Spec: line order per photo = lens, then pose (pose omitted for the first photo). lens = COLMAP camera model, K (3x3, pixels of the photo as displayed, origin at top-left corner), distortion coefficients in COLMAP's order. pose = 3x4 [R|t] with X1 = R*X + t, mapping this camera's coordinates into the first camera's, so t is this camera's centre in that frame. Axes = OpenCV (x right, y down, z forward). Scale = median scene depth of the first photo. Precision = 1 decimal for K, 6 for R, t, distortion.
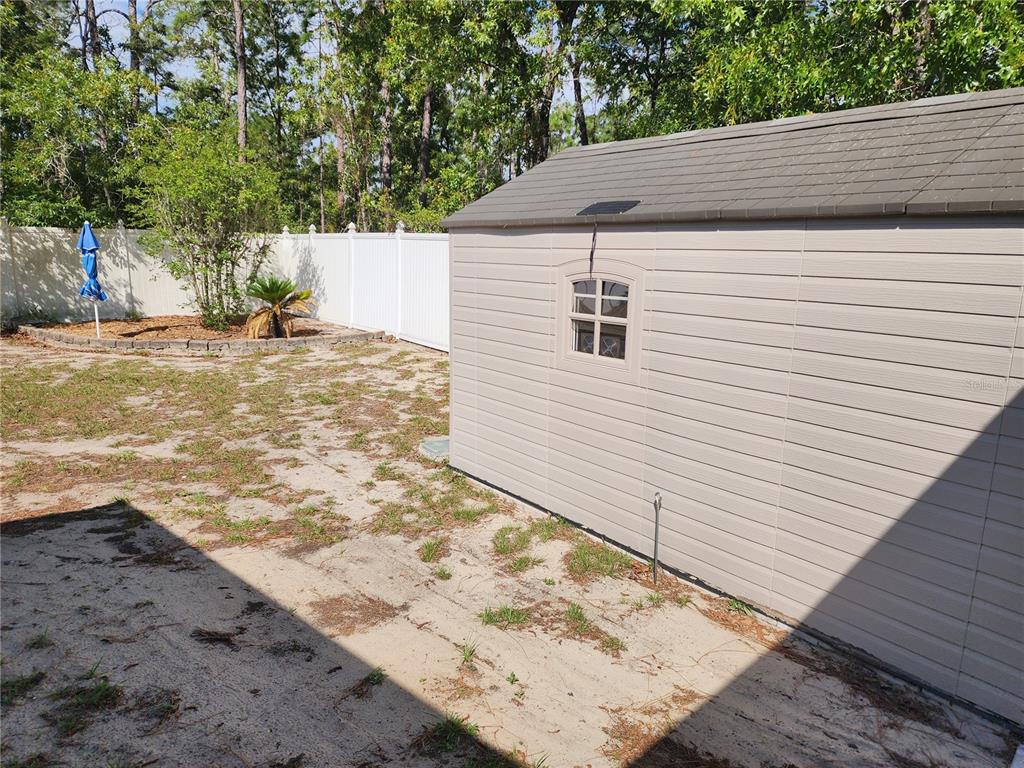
lens RADIAL K [[682.3, 0, 508.8], [0, 682.3, 374.7], [0, 0, 1]] dist [0.082163, -0.075283]
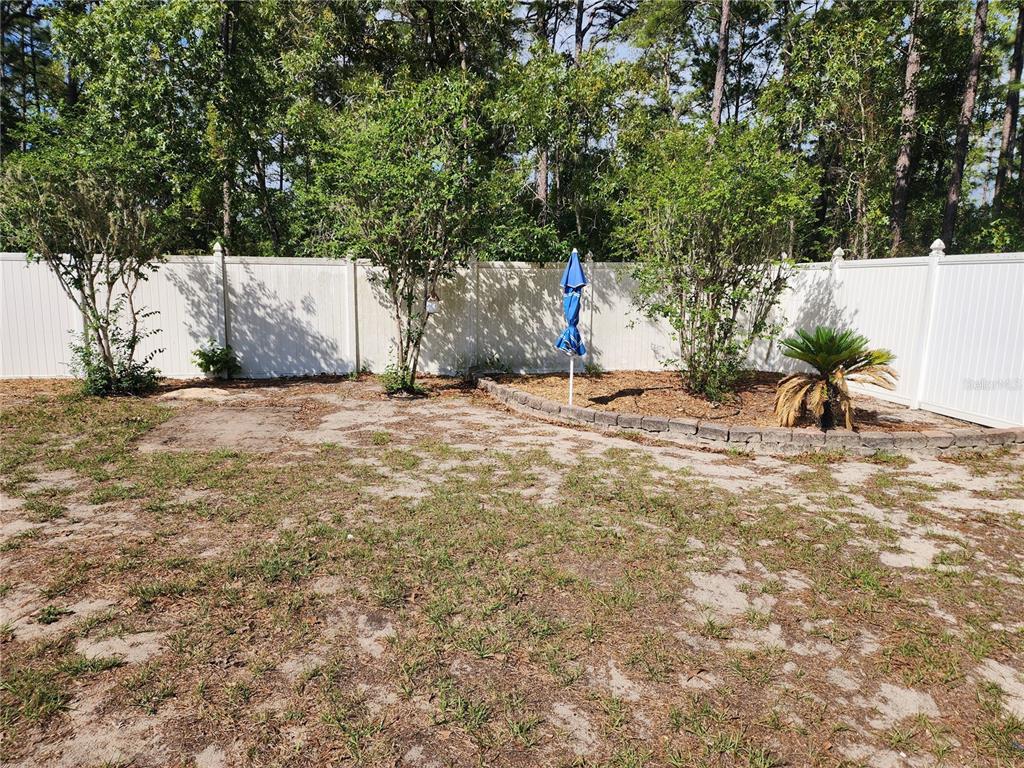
lens RADIAL K [[682.3, 0, 508.8], [0, 682.3, 374.7], [0, 0, 1]] dist [0.082163, -0.075283]
pose [[0.867019, 0.060363, -0.494606, -0.253784], [-0.086613, 0.995781, -0.030301, -0.050545], [0.490690, 0.069111, 0.868589, 0.292355]]
